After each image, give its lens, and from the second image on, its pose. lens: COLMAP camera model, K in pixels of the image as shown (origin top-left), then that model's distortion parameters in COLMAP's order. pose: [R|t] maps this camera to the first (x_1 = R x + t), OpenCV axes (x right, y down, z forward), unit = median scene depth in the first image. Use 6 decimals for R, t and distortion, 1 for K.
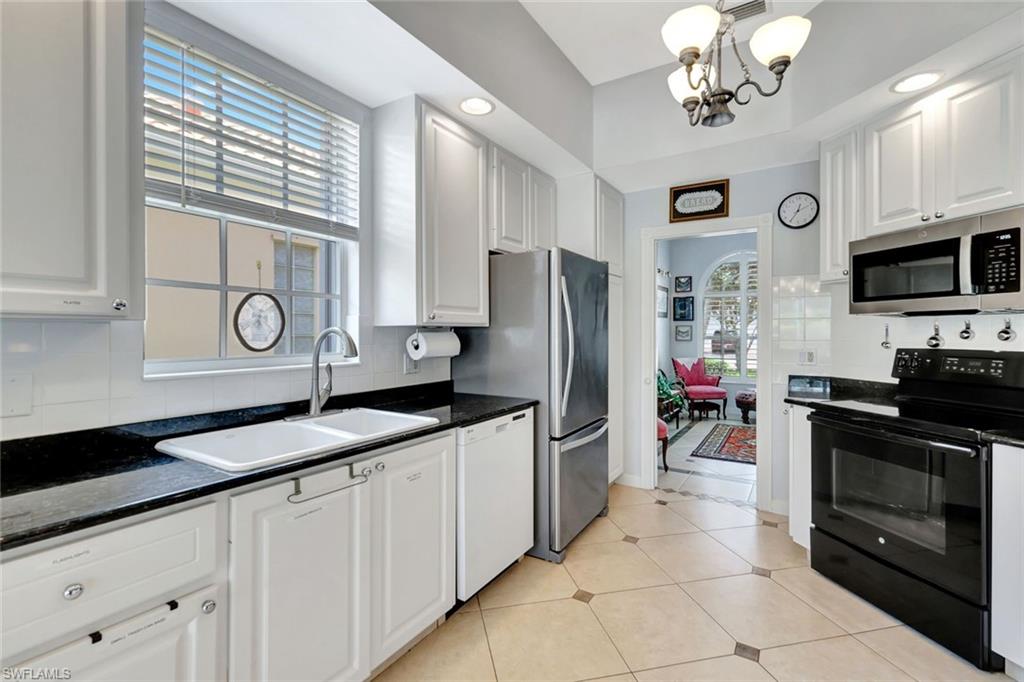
lens RADIAL K [[446.8, 0, 501.9], [0, 446.8, 335.1], [0, 0, 1]] dist [0.004124, 0.000093]
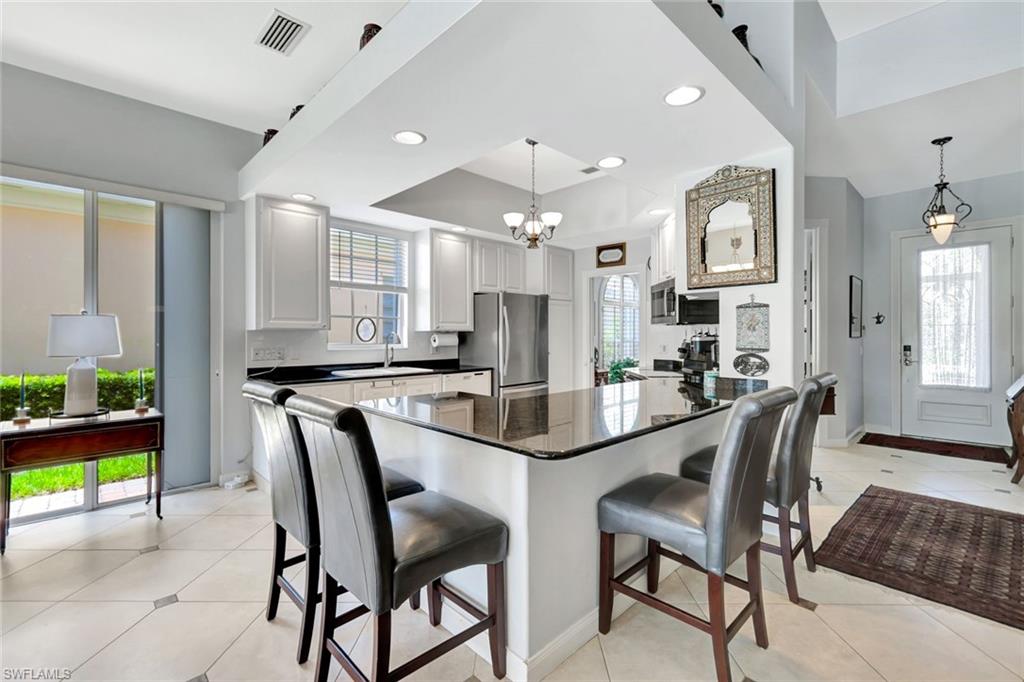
lens RADIAL K [[446.8, 0, 515.0], [0, 446.8, 337.6], [0, 0, 1]] dist [0.004124, 0.000093]
pose [[0.977414, 0.000705, -0.211331, 0.632629], [-0.000572, 1.000000, 0.000692, 0.008506], [0.211332, -0.000555, 0.977414, -0.998284]]
